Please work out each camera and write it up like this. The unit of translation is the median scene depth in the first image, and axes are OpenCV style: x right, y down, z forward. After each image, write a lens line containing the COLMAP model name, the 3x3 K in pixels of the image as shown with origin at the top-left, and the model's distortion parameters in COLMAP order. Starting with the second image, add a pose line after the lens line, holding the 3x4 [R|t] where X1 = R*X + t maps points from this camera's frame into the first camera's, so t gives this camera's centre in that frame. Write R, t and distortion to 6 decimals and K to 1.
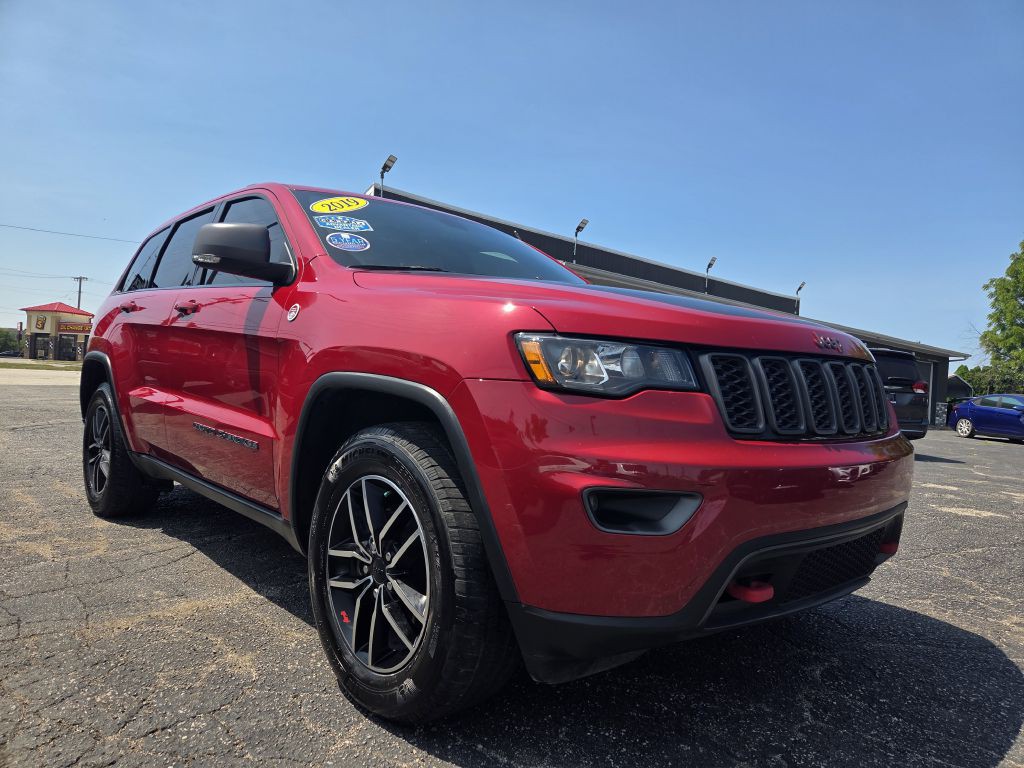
lens RADIAL K [[689.2, 0, 525.7], [0, 689.2, 390.9], [0, 0, 1]] dist [0.067125, -0.050938]
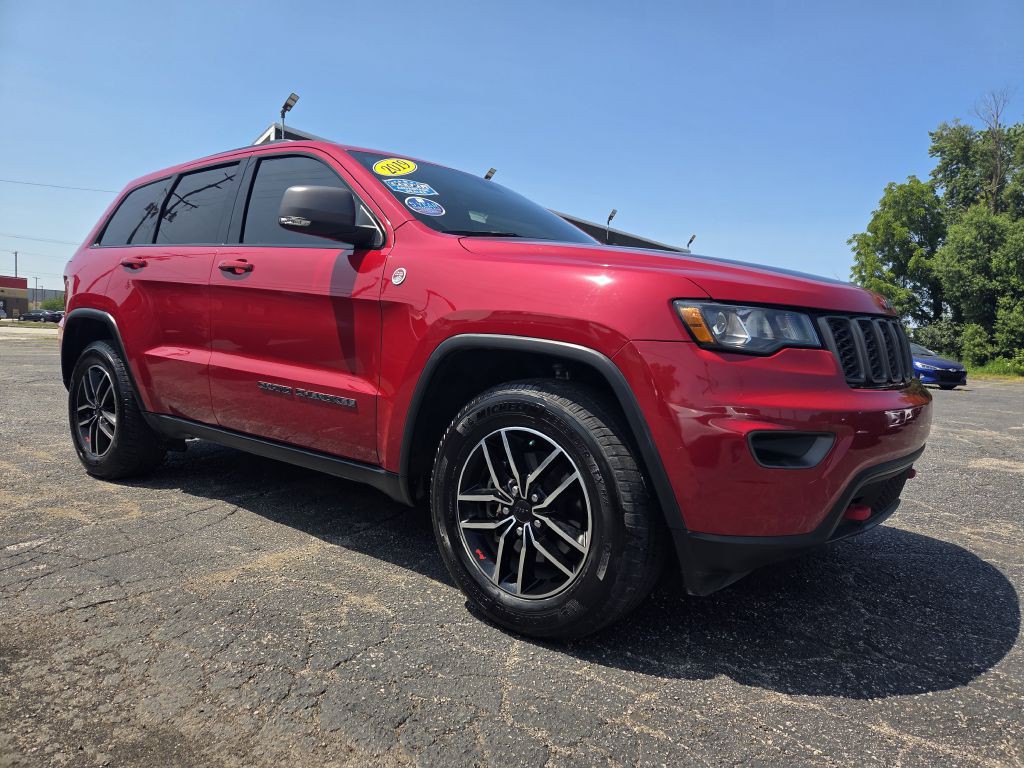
lens RADIAL K [[689.2, 0, 525.4], [0, 689.2, 380.4], [0, 0, 1]] dist [0.067125, -0.050938]
pose [[0.987466, -0.019877, 0.156578, -0.320504], [0.010870, 0.998247, 0.058171, -0.014583], [-0.157459, -0.055740, 0.985951, -0.077022]]
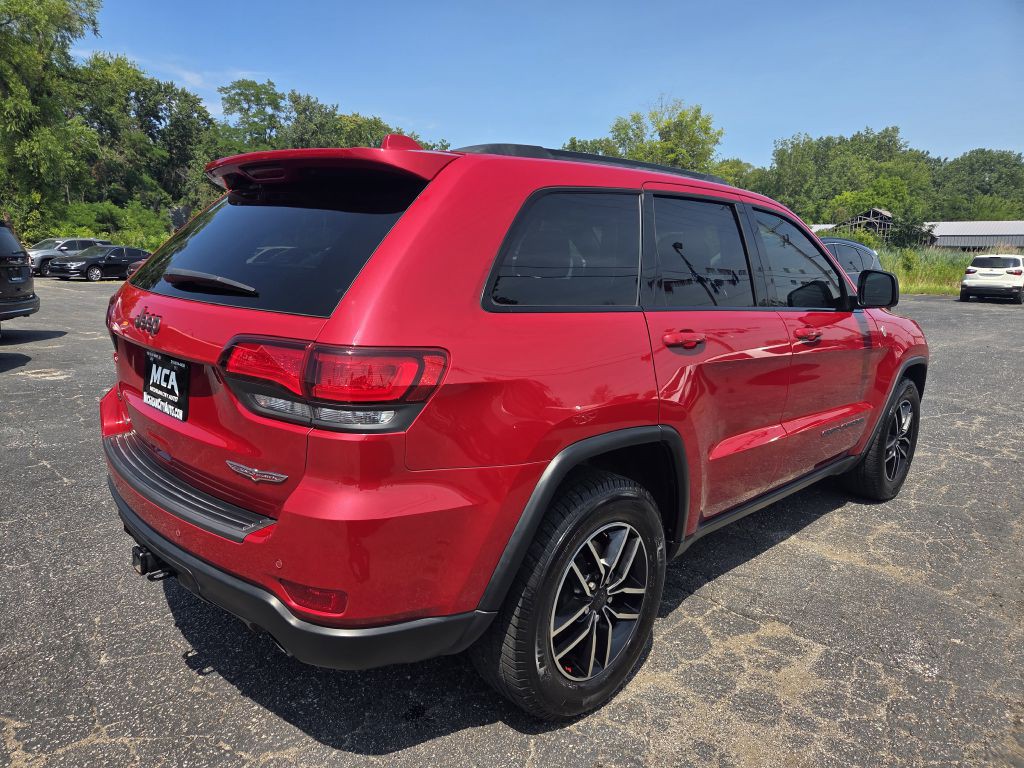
lens RADIAL K [[689.2, 0, 504.4], [0, 689.2, 389.3], [0, 0, 1]] dist [0.067125, -0.050938]
pose [[-0.039465, -0.247268, 0.968143, -2.006177], [-0.016002, 0.968930, 0.246816, -0.388596], [-0.999093, -0.005752, -0.042196, 2.028132]]
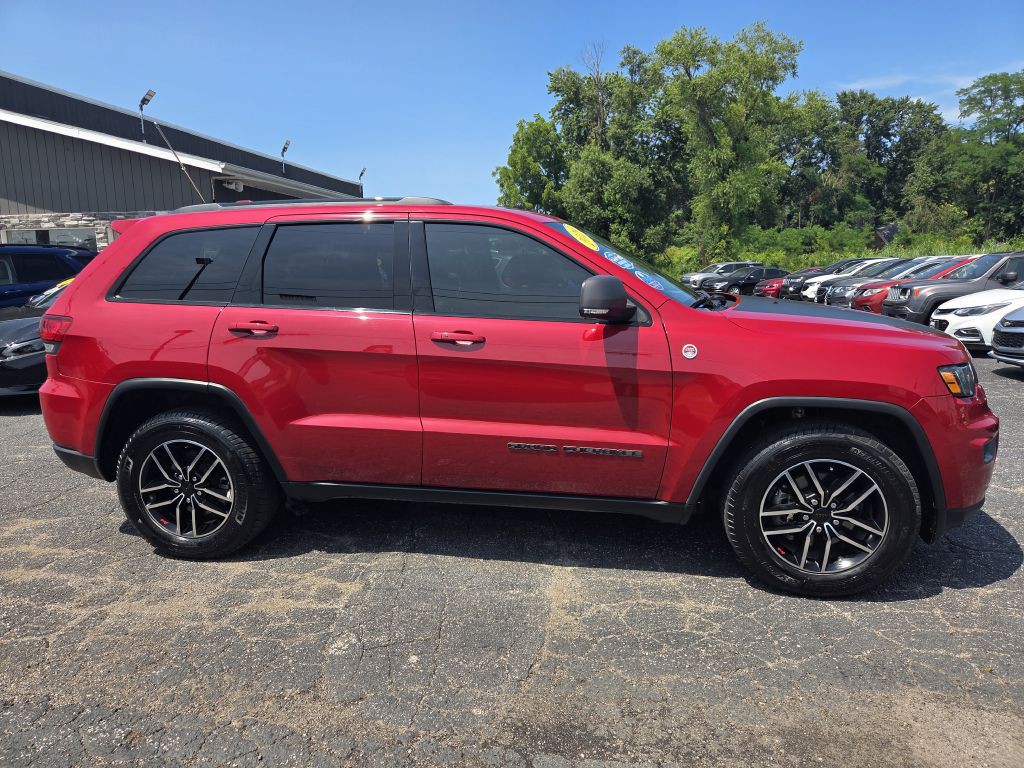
lens RADIAL K [[689.2, 0, 511.1], [0, 689.2, 384.8], [0, 0, 1]] dist [0.067125, -0.050938]
pose [[0.790654, -0.166959, 0.589060, -1.423740], [0.064584, 0.979477, 0.190931, -0.332260], [-0.608848, -0.112916, 0.785210, 0.172961]]
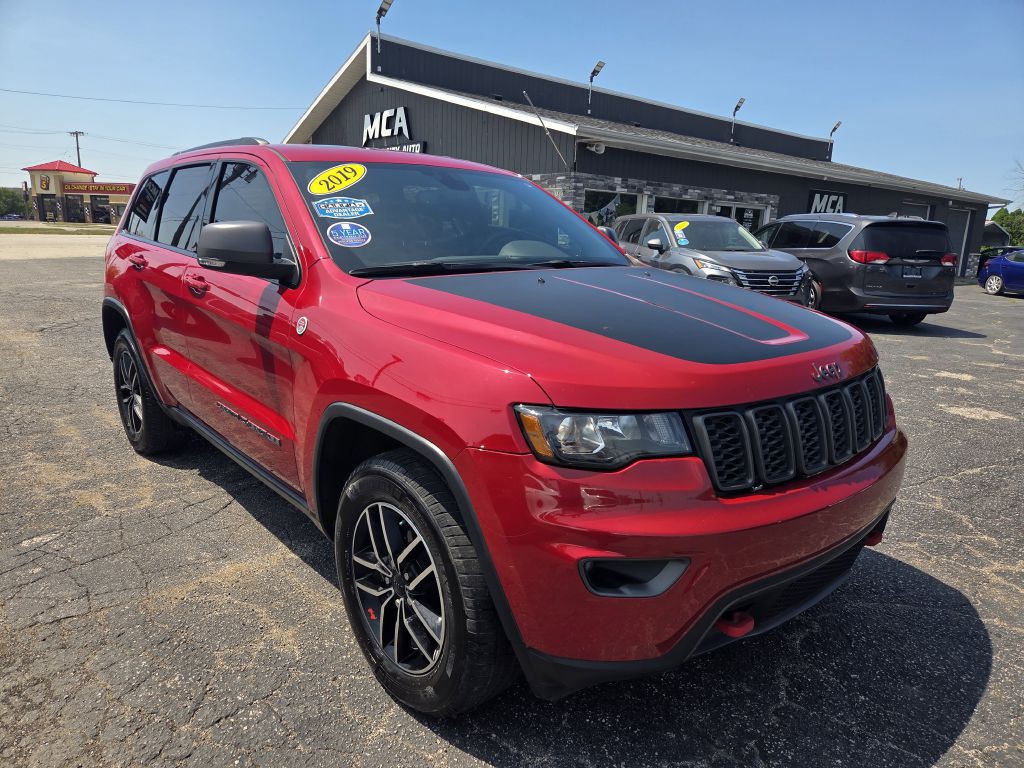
lens RADIAL K [[689.2, 0, 513.5], [0, 689.2, 397.1], [0, 0, 1]] dist [0.067125, -0.050938]
pose [[0.999035, -0.014899, -0.041311, 0.018755], [0.023656, 0.975120, 0.220412, -0.234377], [0.036999, -0.221177, 0.974532, -0.009566]]
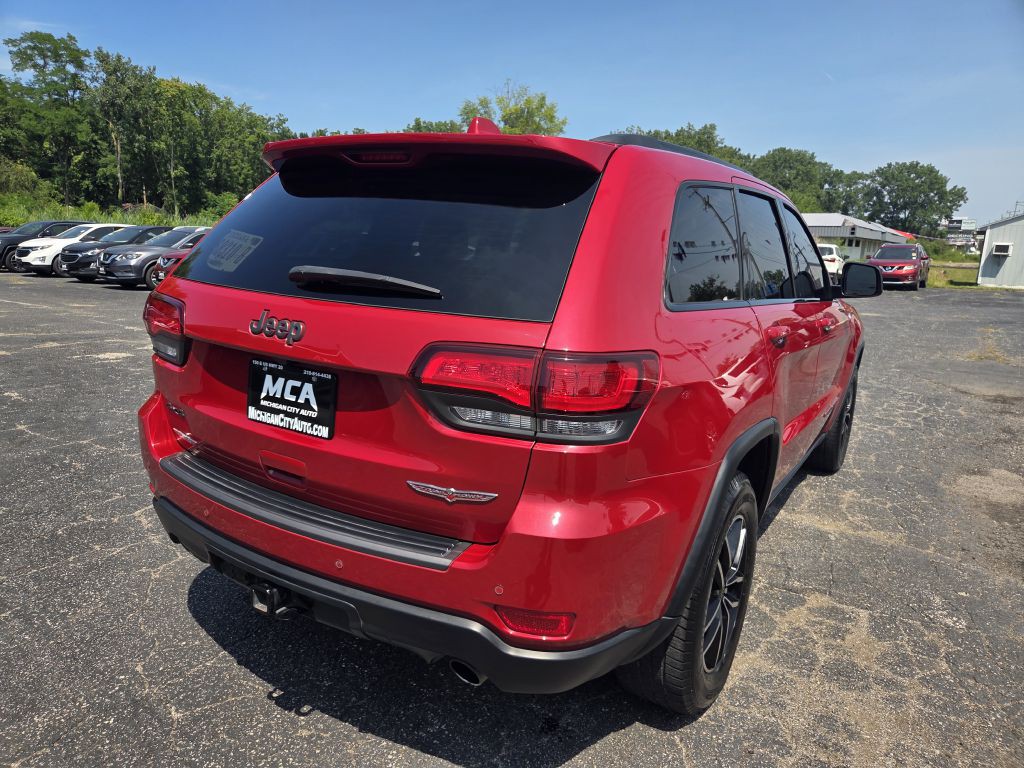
lens RADIAL K [[689.2, 0, 507.3], [0, 689.2, 397.8], [0, 0, 1]] dist [0.067125, -0.050938]
pose [[-0.258268, -0.274186, 0.926347, -1.903850], [-0.038985, 0.961056, 0.273590, -0.390394], [-0.965286, 0.034546, -0.258900, 2.410596]]
